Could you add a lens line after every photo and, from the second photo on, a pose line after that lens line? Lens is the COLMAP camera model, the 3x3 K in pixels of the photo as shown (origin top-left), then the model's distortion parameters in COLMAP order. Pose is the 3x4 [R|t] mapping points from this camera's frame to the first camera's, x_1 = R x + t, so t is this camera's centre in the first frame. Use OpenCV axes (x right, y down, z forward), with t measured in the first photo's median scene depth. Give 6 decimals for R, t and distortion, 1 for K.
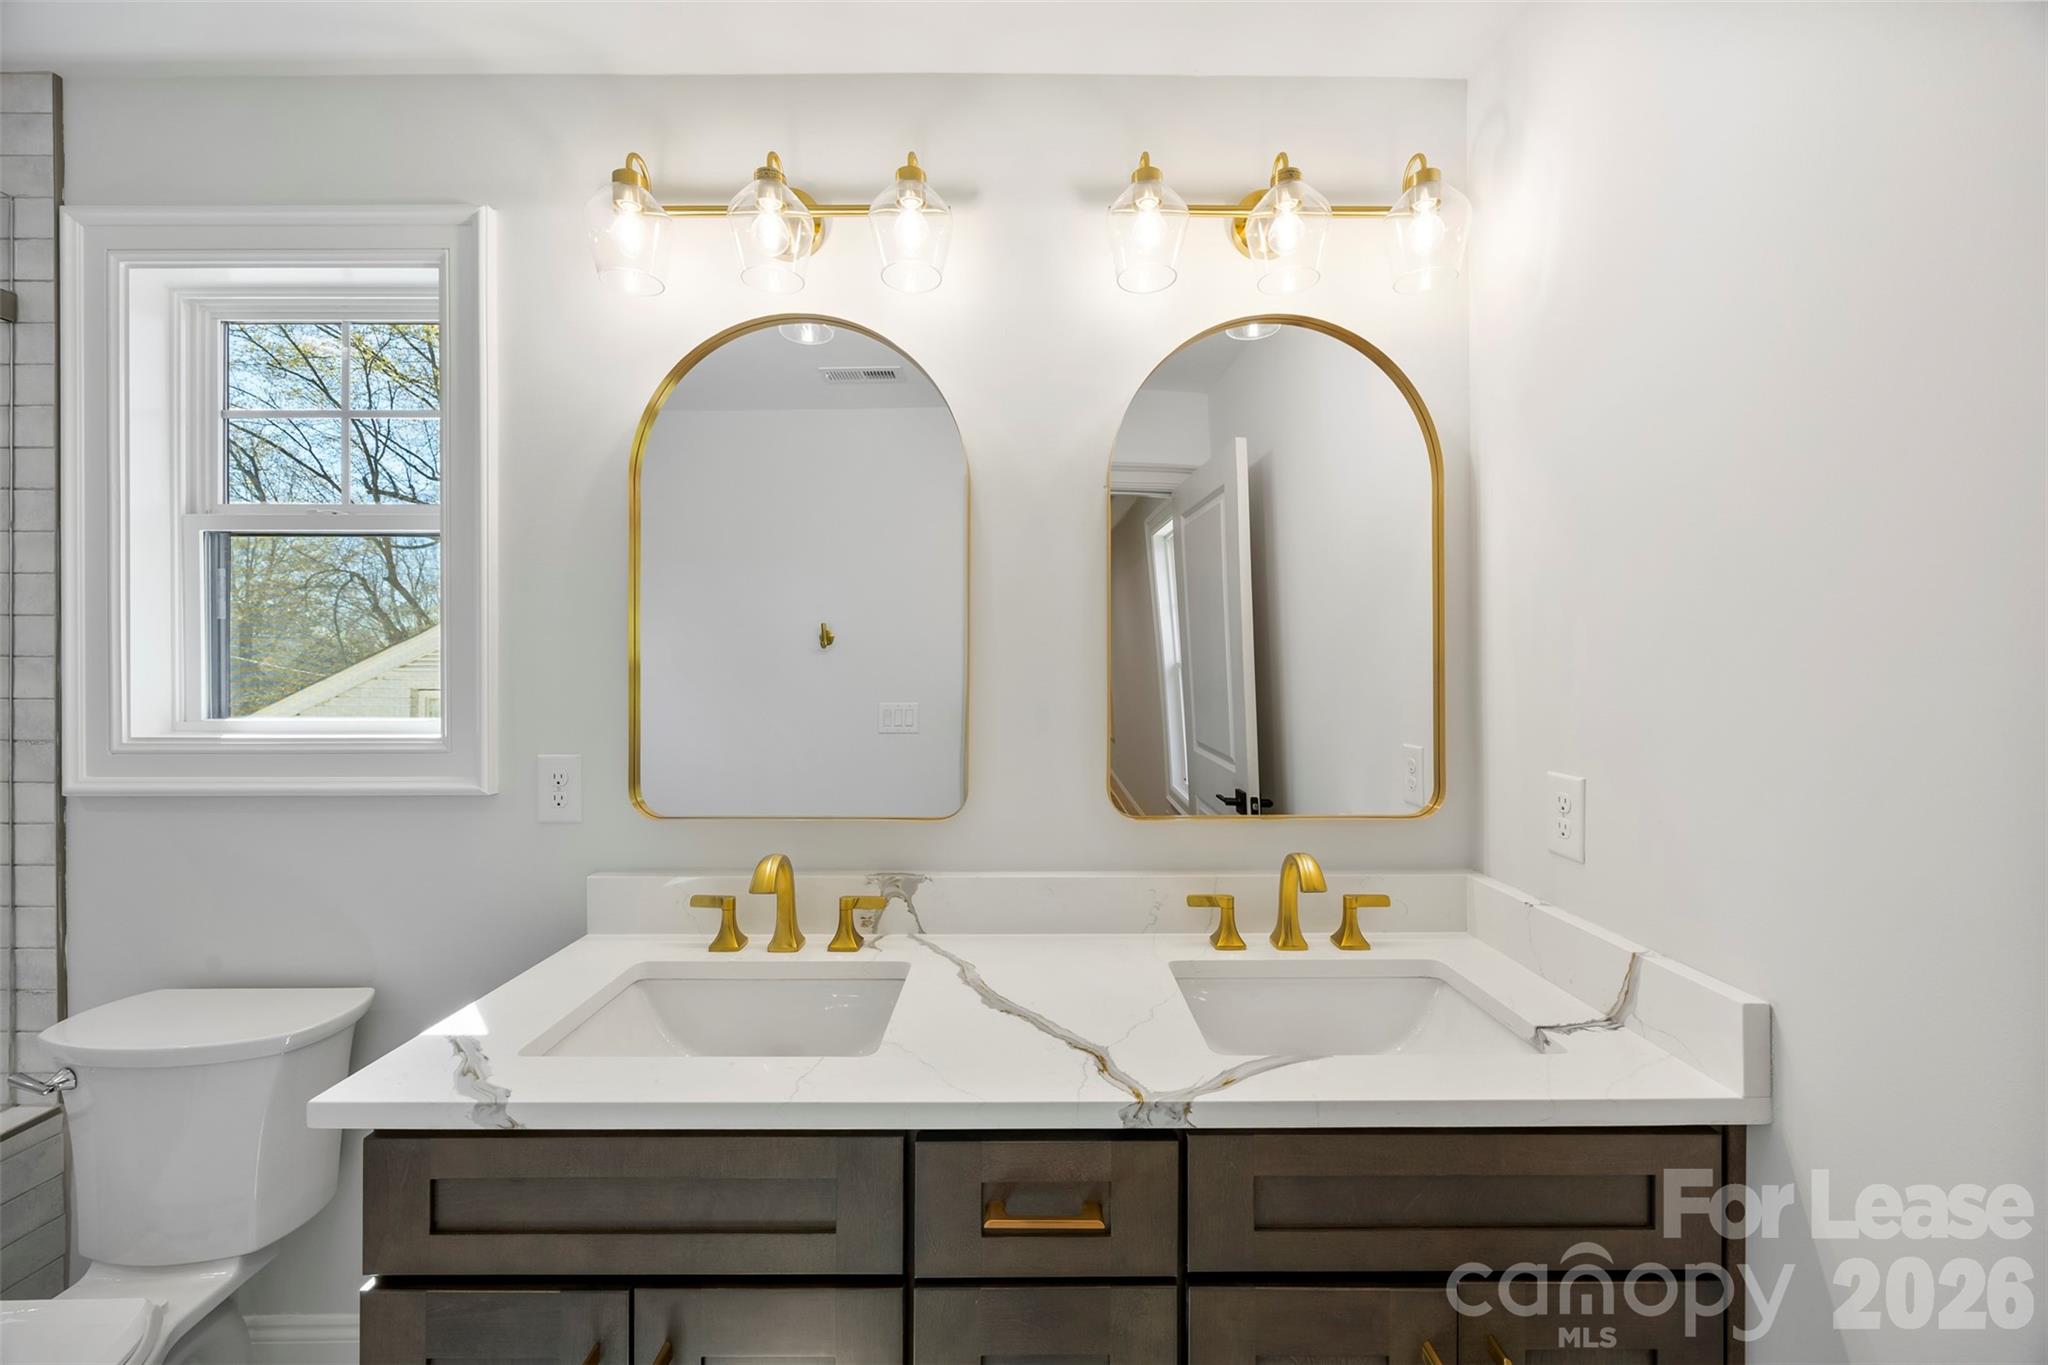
lens RADIAL K [[775.1, 0, 1023.9], [0, 775.1, 673.2], [0, 0, 1]] dist [-0.001570, -0.000226]
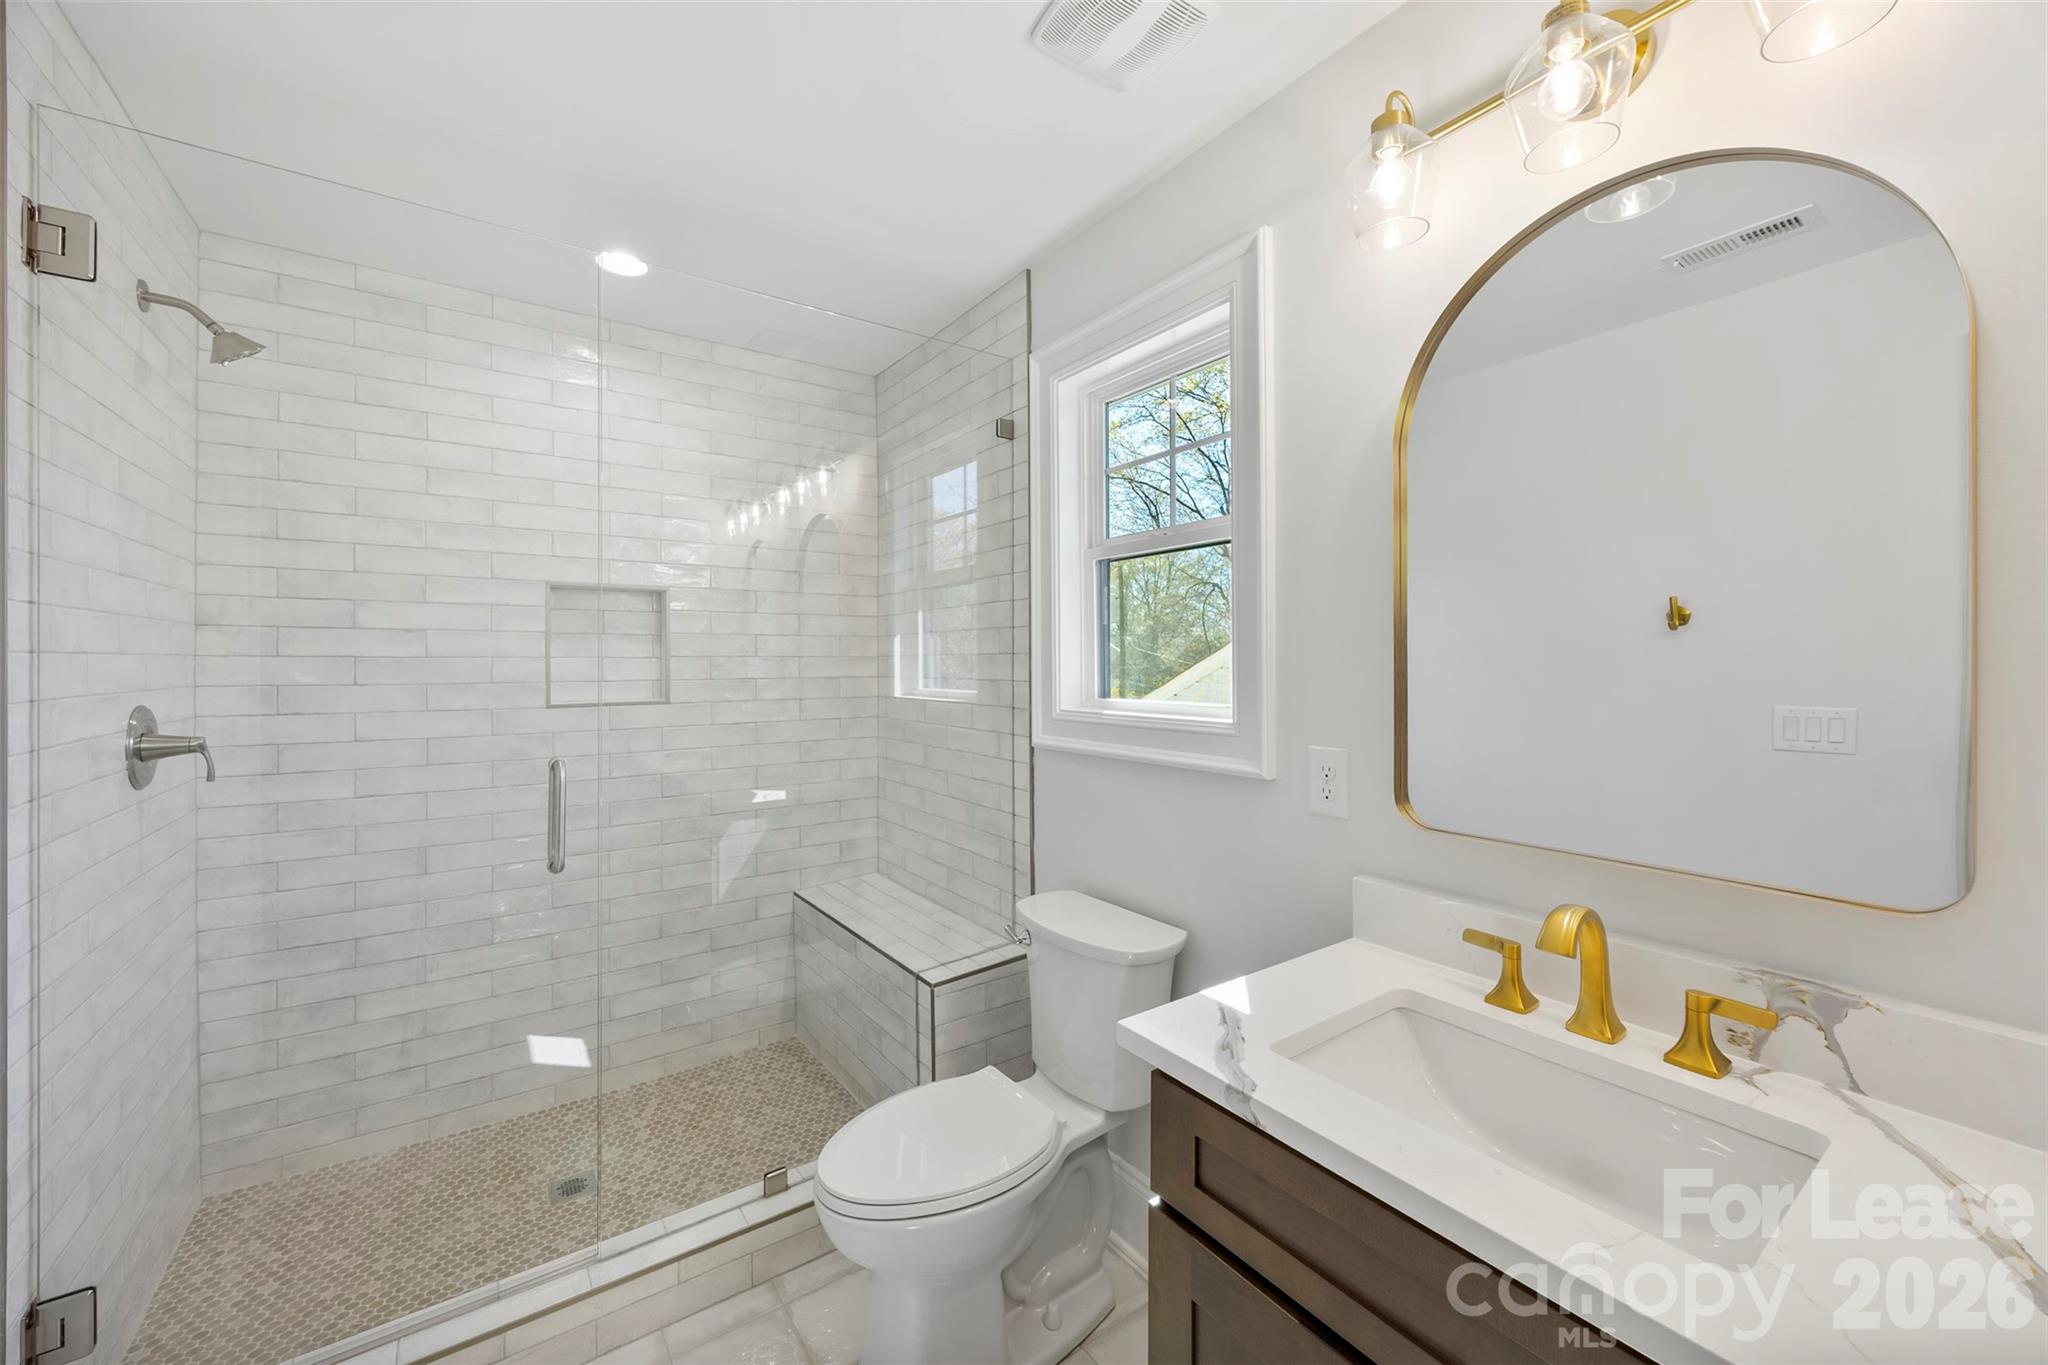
lens RADIAL K [[784.4, 0, 1021.0], [0, 784.4, 662.5], [0, 0, 1]] dist [-0.001845, 0.000178]
pose [[0.576356, -0.002050, -0.817196, -0.007567], [0.002015, 0.999997, -0.001087, -0.003332], [0.817196, -0.001020, 0.576359, 0.112240]]
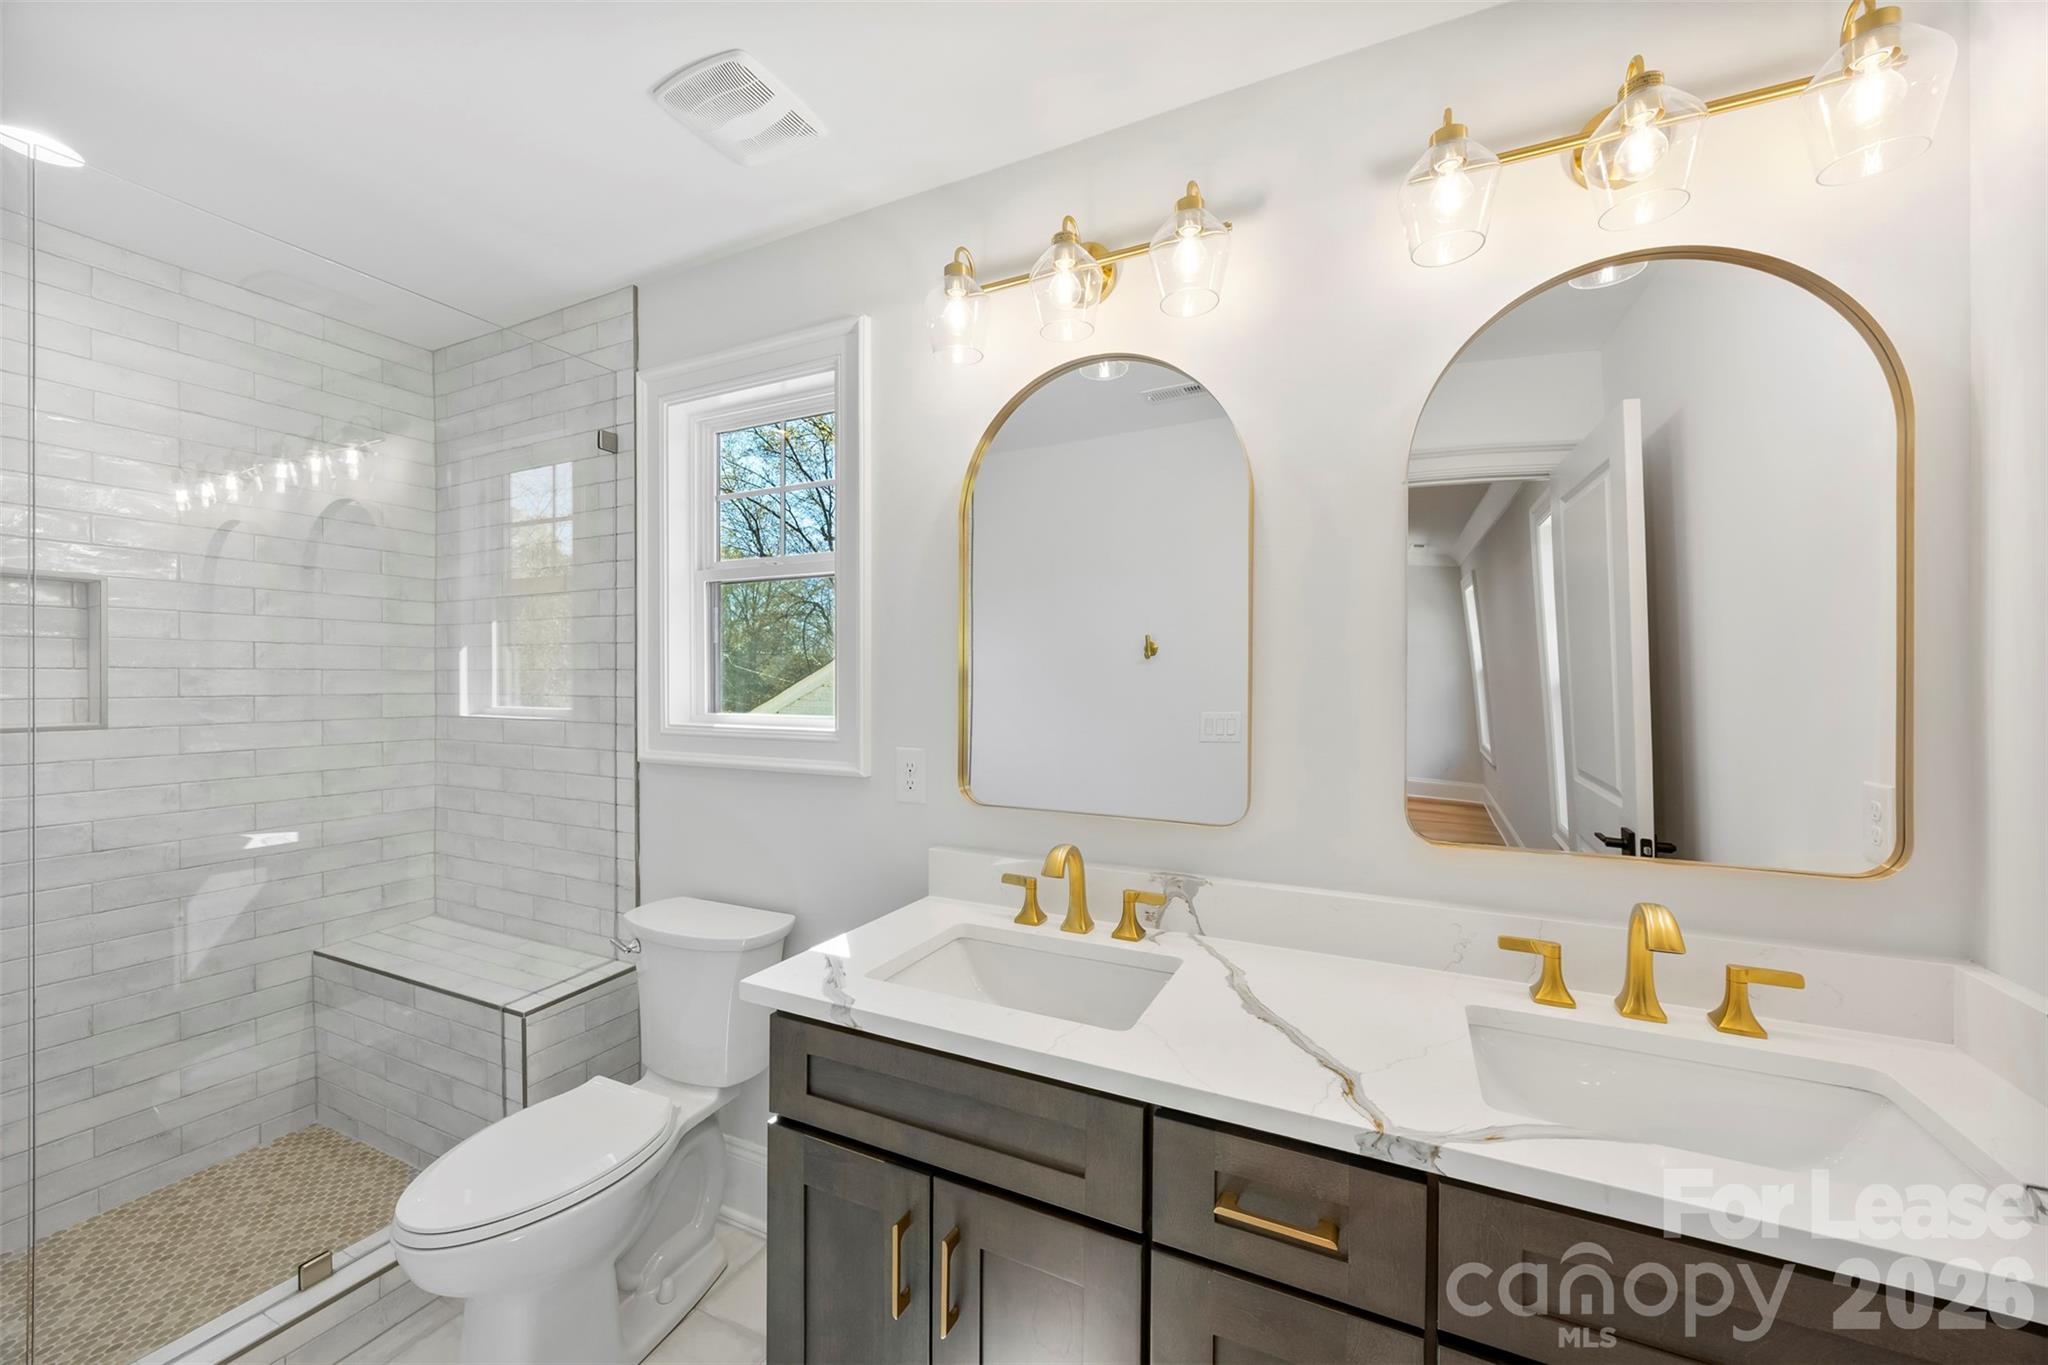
lens RADIAL K [[772.8, 0, 1016.0], [0, 772.8, 688.2], [0, 0, 1]] dist [-0.001668, -0.000097]
pose [[0.896094, 0.007366, -0.443804, 0.105397], [-0.004280, 0.999959, 0.007954, -0.000841], [0.443844, -0.005228, 0.896089, -0.033379]]
